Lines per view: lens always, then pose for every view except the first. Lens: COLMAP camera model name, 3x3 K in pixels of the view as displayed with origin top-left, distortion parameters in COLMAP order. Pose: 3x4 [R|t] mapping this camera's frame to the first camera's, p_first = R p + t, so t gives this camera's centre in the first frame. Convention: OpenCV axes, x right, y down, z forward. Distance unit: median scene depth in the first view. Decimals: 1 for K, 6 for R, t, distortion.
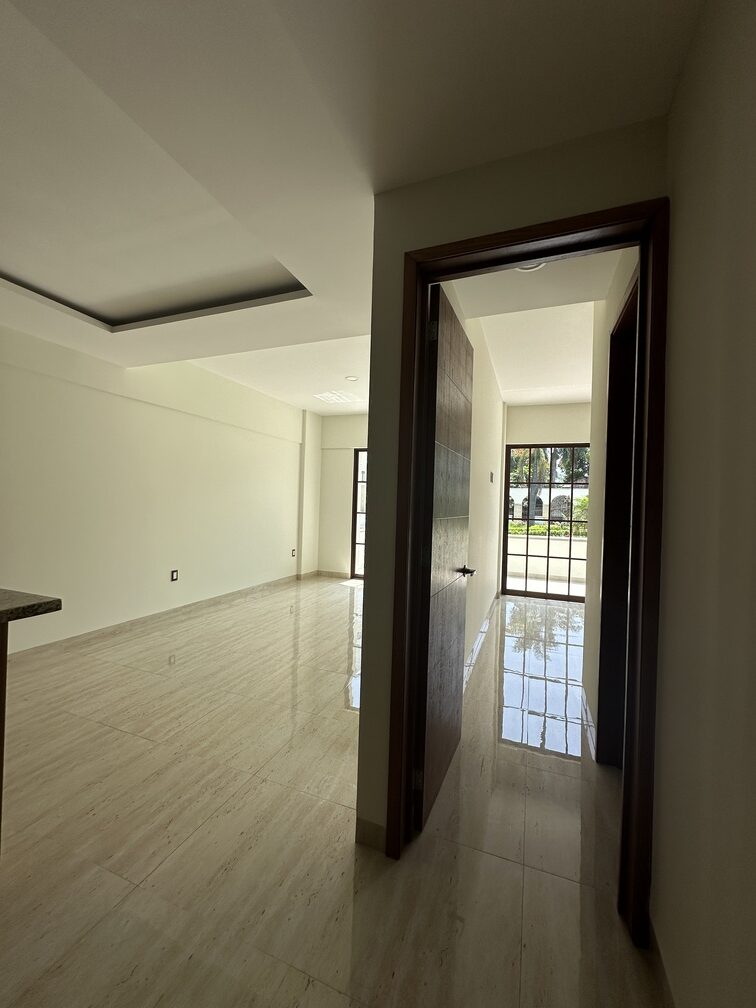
lens RADIAL K [[405.3, 0, 375.0], [0, 405.3, 512.8], [0, 0, 1]] dist [0.000531, 0.000562]
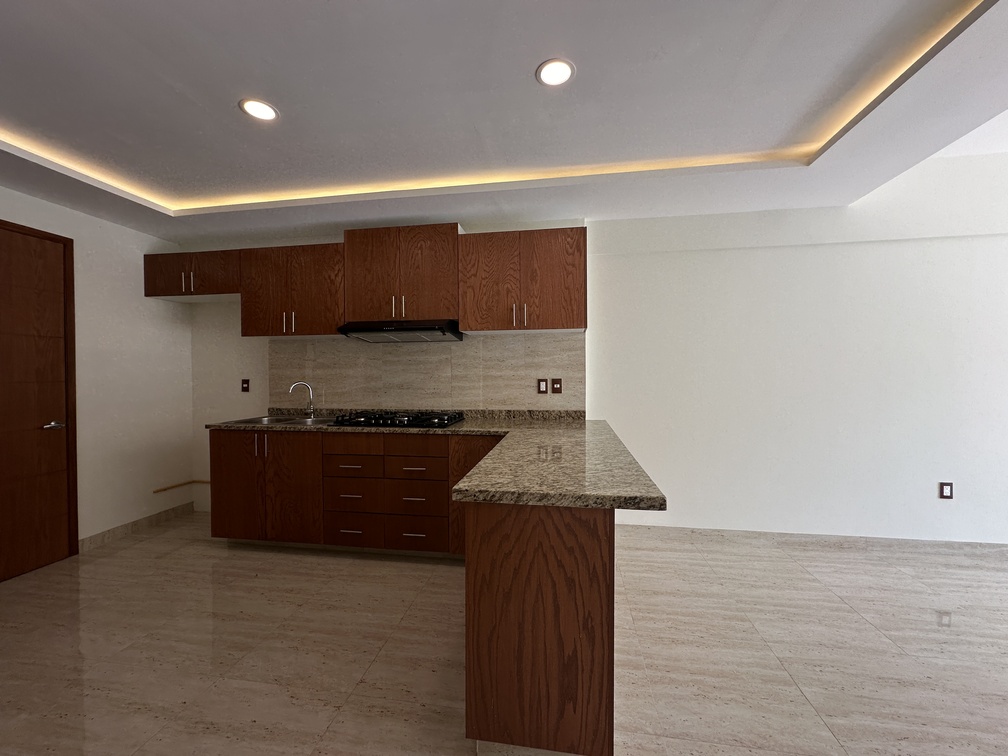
lens RADIAL K [[405.3, 0, 502.9], [0, 405.3, 377.2], [0, 0, 1]] dist [0.000531, 0.000562]
pose [[0.221227, -0.020404, -0.975009, -0.014770], [-0.013038, 0.999630, -0.023878, -0.004402], [0.975135, 0.017995, 0.220879, 0.214465]]
